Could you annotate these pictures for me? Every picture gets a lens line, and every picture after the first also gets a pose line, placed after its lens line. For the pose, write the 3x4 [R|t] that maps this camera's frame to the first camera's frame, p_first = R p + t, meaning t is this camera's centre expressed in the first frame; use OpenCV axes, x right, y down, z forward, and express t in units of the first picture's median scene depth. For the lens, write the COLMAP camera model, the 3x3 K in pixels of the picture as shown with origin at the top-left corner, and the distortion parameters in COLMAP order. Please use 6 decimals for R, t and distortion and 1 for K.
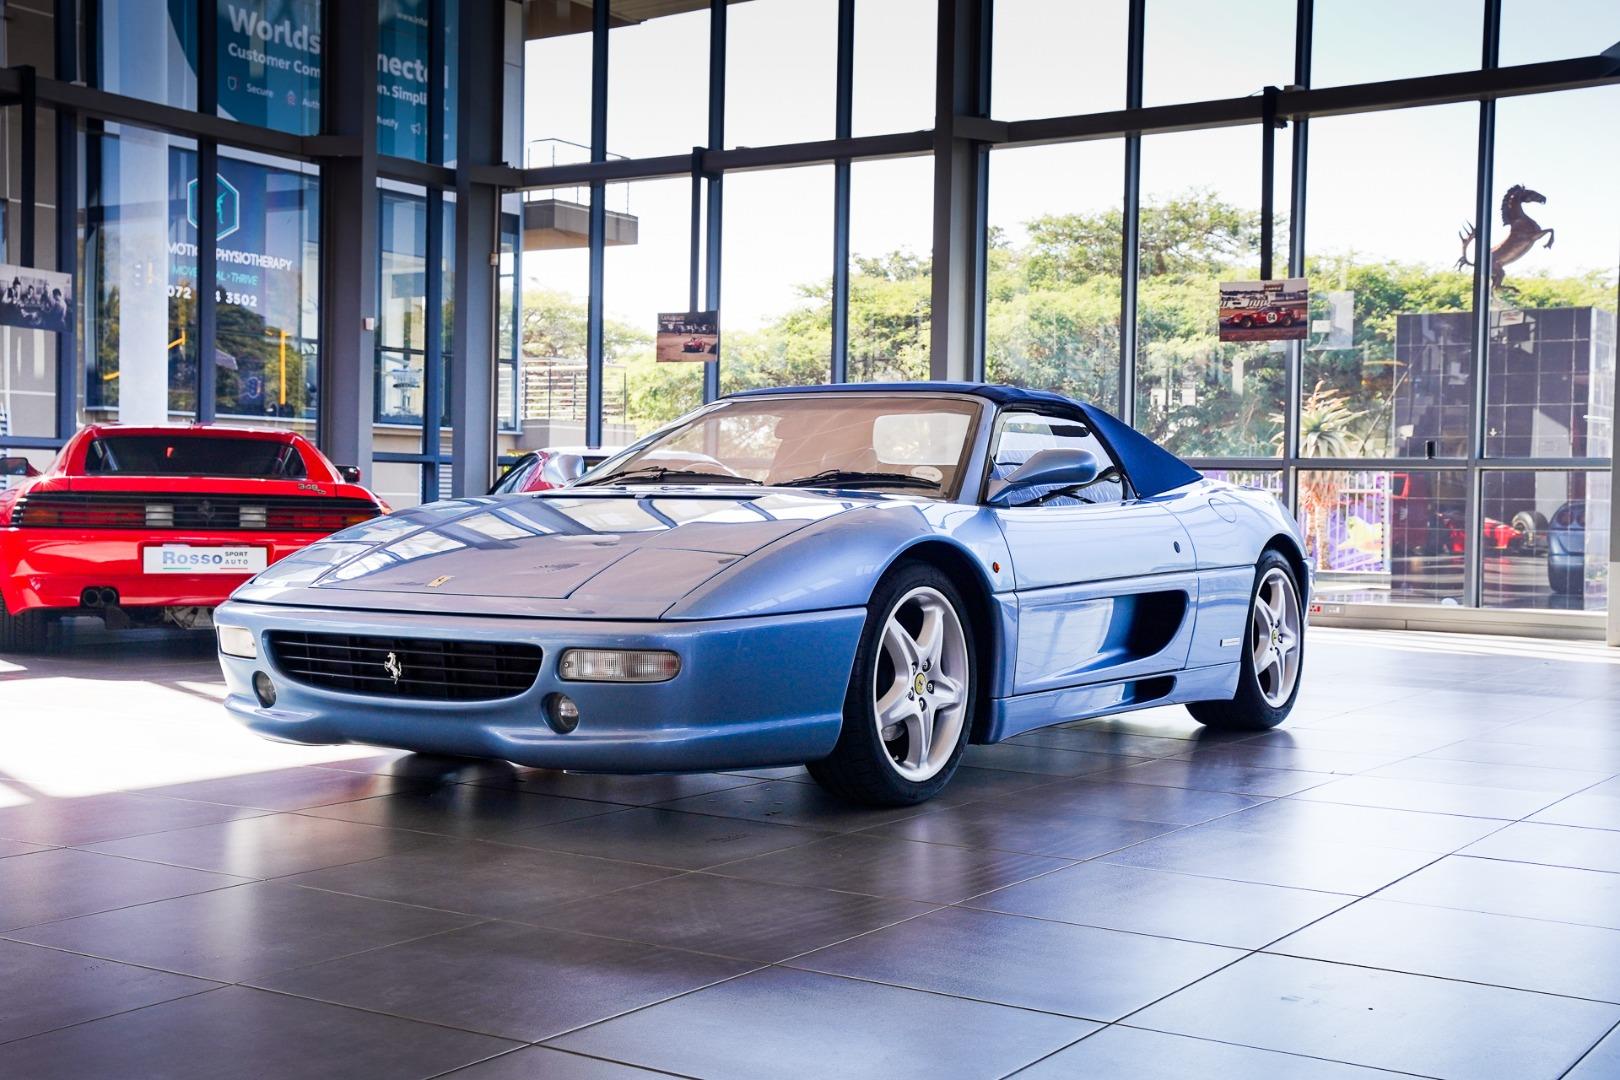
lens RADIAL K [[1994.4, 0, 810.0], [0, 1994.4, 540.0], [0, 0, 1]] dist [0.032646, 0.191436]
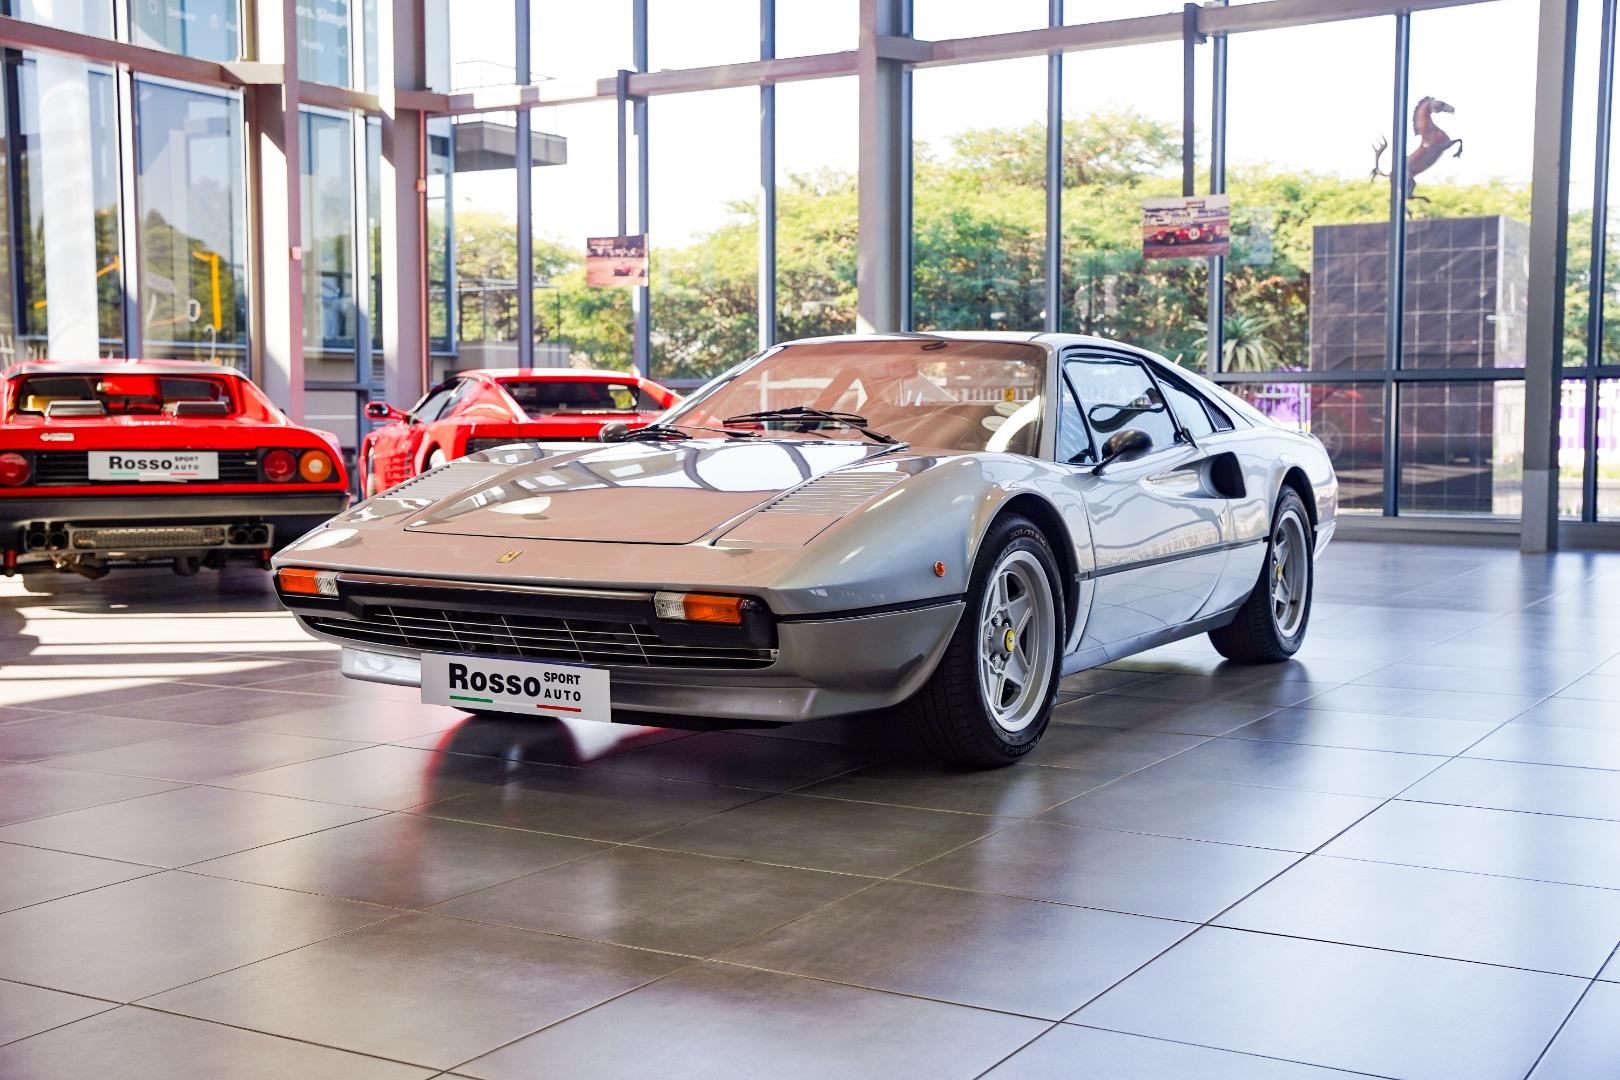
lens RADIAL K [[1930.3, 0, 810.0], [0, 1930.3, 540.0], [0, 0, 1]] dist [0.044785, 0.091047]
pose [[0.999251, -0.021033, 0.032478, 0.001016], [0.019445, 0.998635, 0.048475, -0.005139], [-0.033453, -0.047807, 0.998296, 0.013736]]
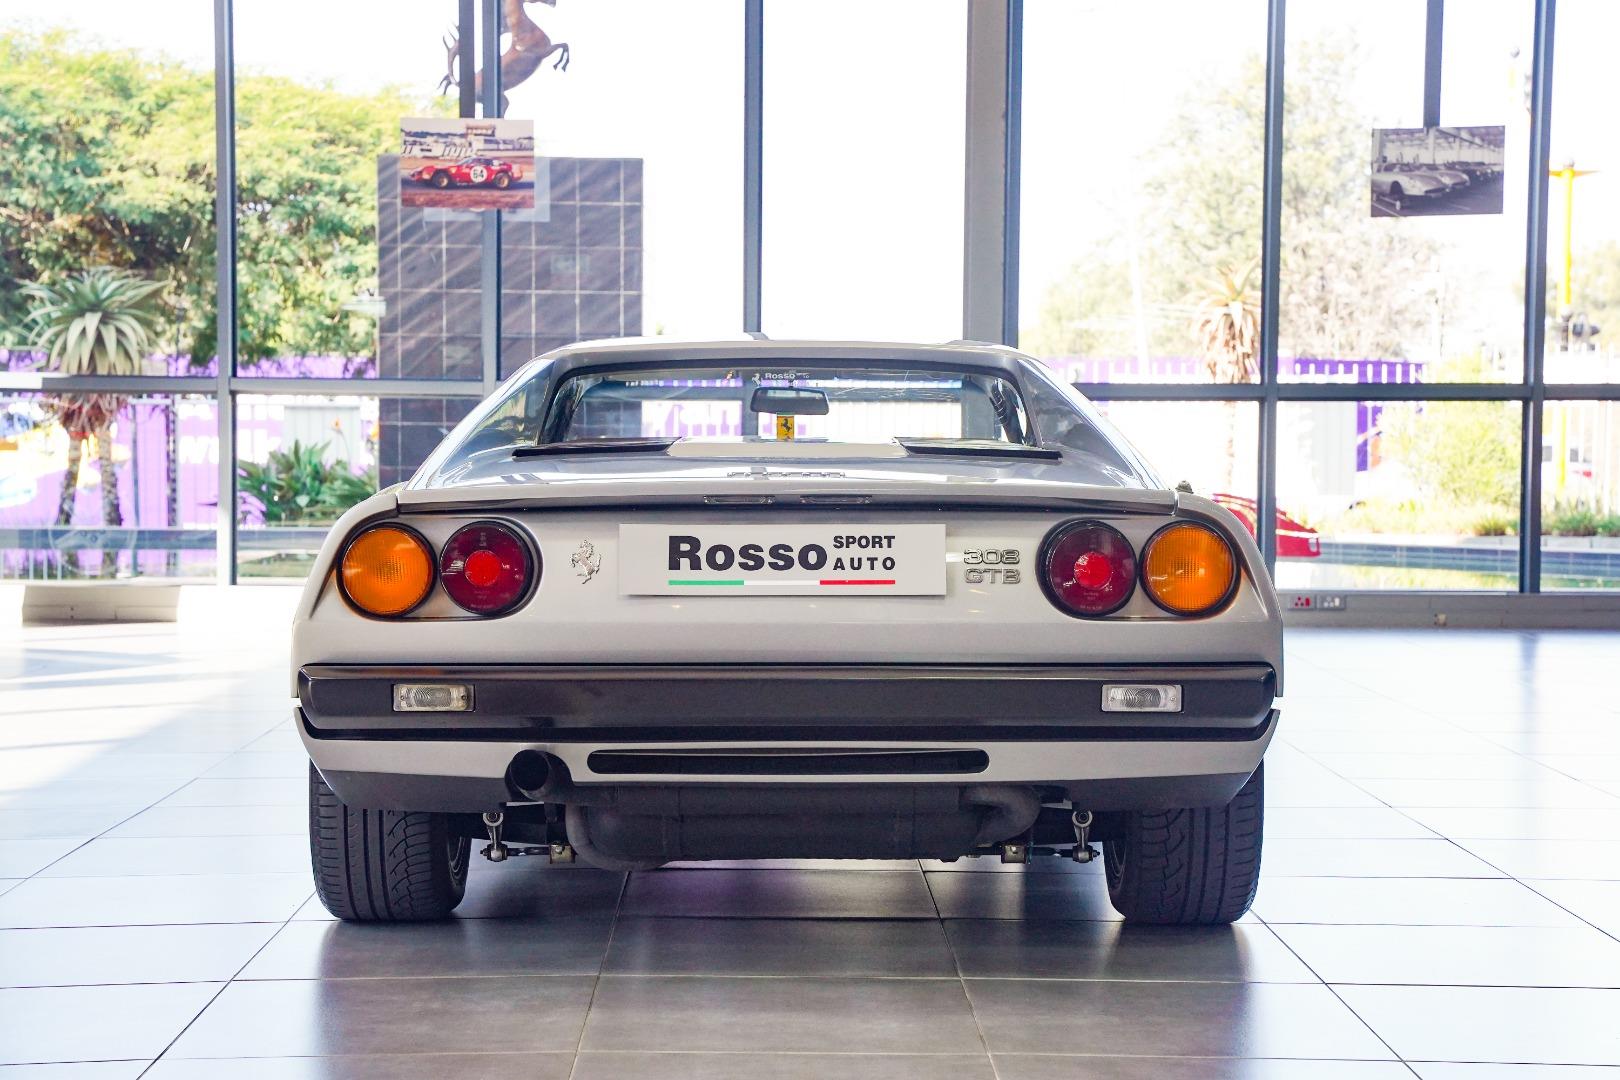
lens RADIAL K [[3051.2, 0, 810.0], [0, 3051.2, 540.0], [0, 0, 1]] dist [0.303958, 0.122146]
pose [[0.829625, -0.033535, 0.557314, -0.171242], [0.018771, 0.999306, 0.032189, -0.011817], [-0.558006, -0.016244, 0.829678, 0.042088]]
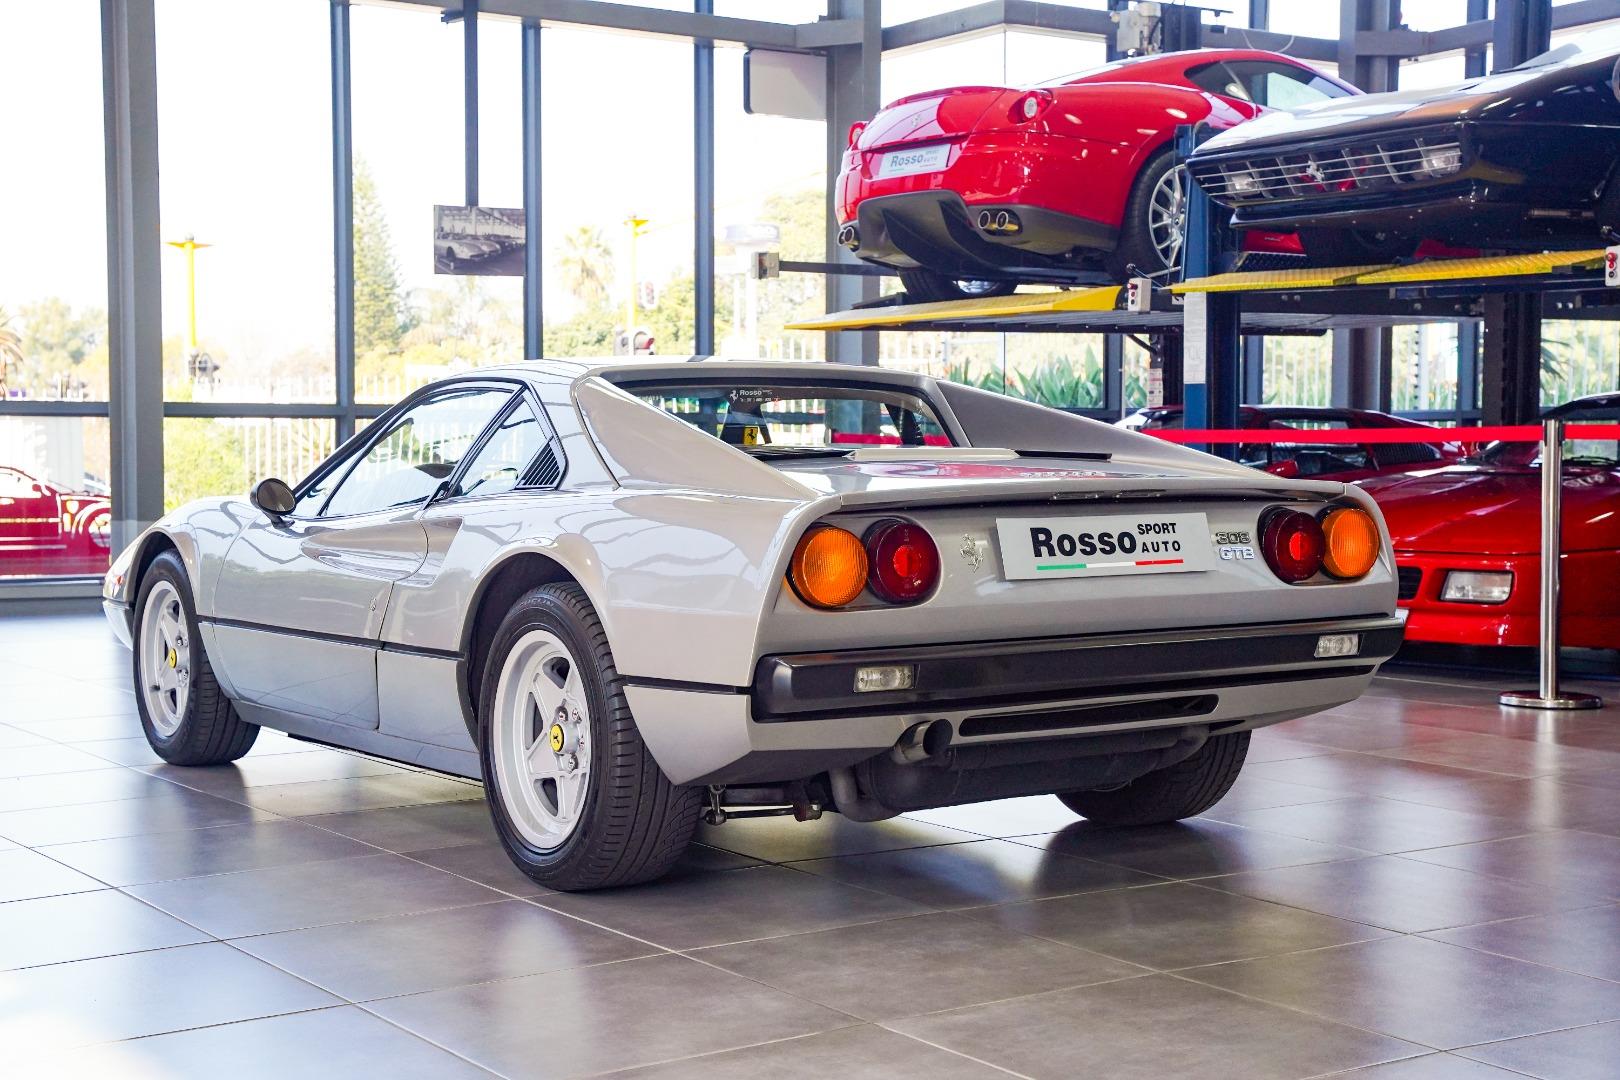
lens RADIAL K [[2344.6, 0, 810.0], [0, 2344.6, 540.0], [0, 0, 1]] dist [0.121575, 0.147307]
pose [[0.392378, -0.055691, 0.918116, -0.253661], [0.024739, 0.998443, 0.049990, -0.014815], [-0.919471, 0.003098, 0.393145, 0.185227]]
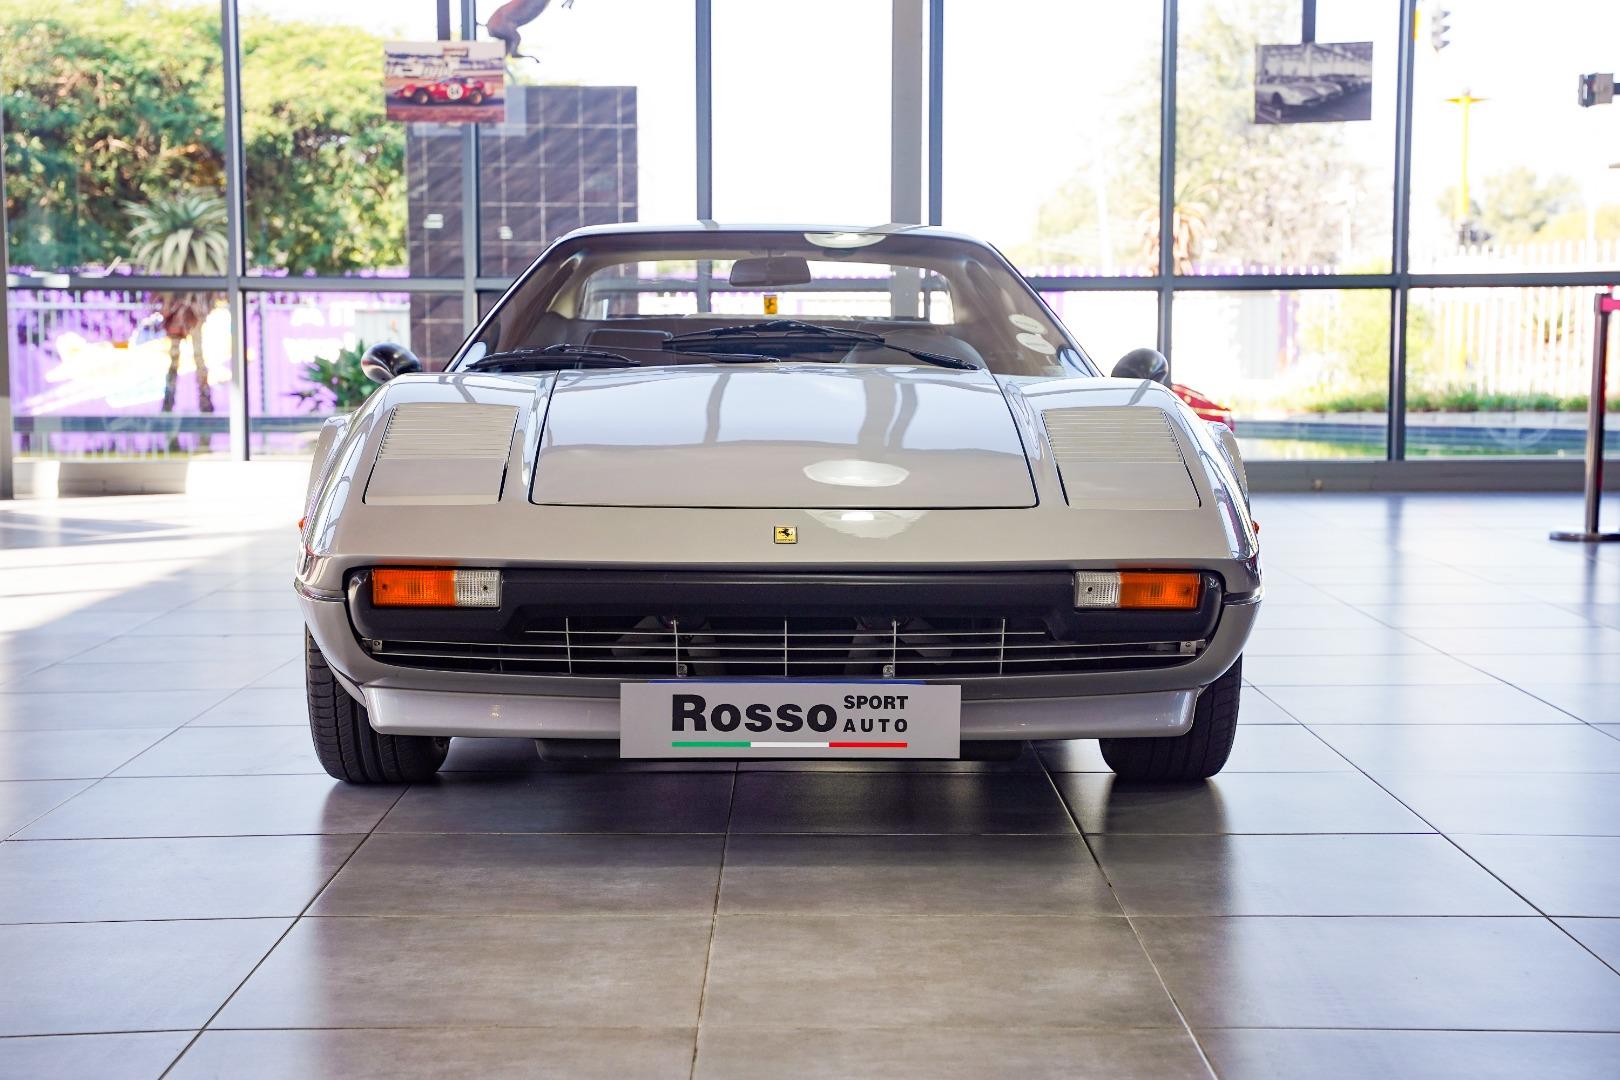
lens RADIAL K [[2564.9, 0, 810.0], [0, 2564.9, 540.0], [0, 0, 1]] dist [0.185924, 0.064684]
pose [[0.836995, -0.063779, 0.543481, -0.131163], [0.026457, 0.996740, 0.076224, -0.008253], [-0.546570, -0.049420, 0.835954, 0.061214]]
